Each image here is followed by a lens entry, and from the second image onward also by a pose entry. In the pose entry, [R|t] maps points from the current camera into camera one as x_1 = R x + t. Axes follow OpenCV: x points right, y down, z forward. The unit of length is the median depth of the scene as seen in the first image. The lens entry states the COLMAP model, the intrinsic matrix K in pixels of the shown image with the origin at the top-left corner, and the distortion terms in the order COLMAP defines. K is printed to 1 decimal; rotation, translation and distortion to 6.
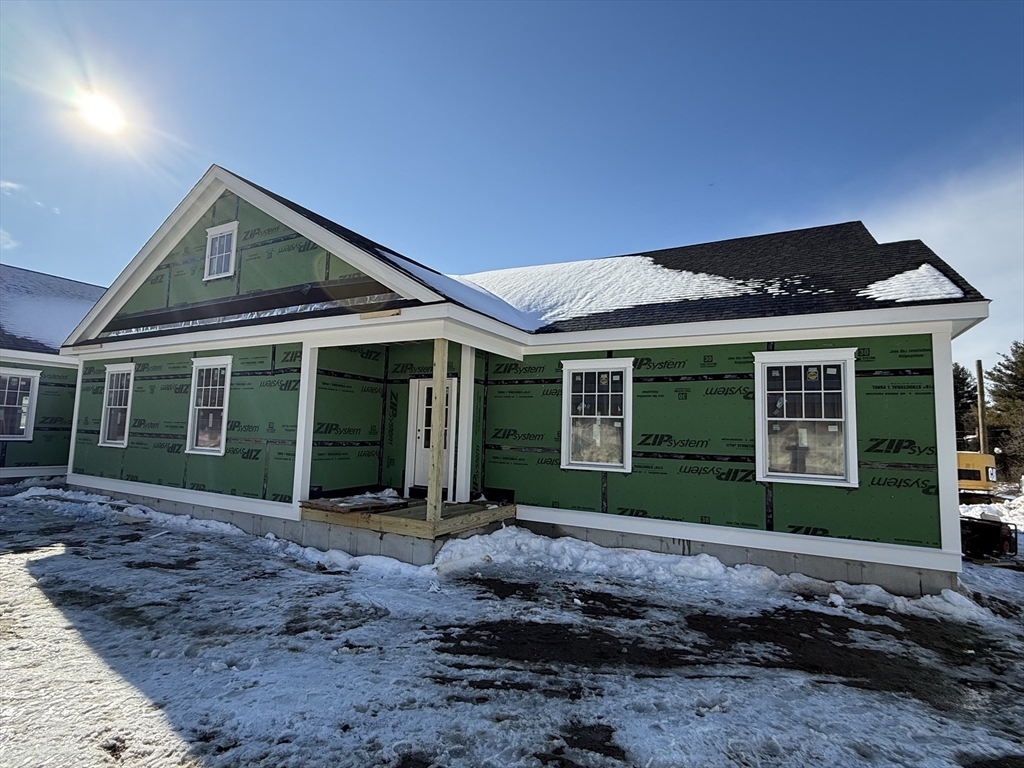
lens RADIAL K [[517.4, 0, 510.3], [0, 517.4, 384.2], [0, 0, 1]] dist [0.001219, -0.000650]
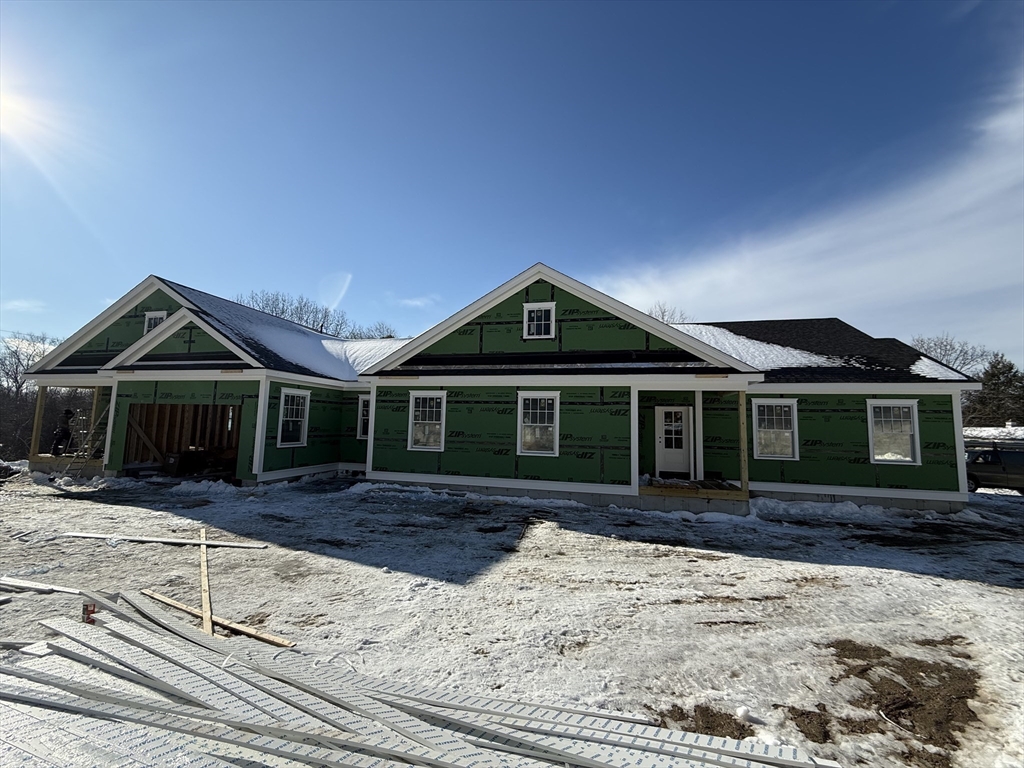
lens RADIAL K [[405.9, 0, 510.0], [0, 405.9, 384.3], [0, 0, 1]] dist [0.002314, 0.000406]
pose [[0.965339, 0.017679, 0.260400, -1.081711], [-0.018666, 0.999825, 0.001321, -0.080545], [-0.260331, -0.006135, 0.965500, -0.135763]]
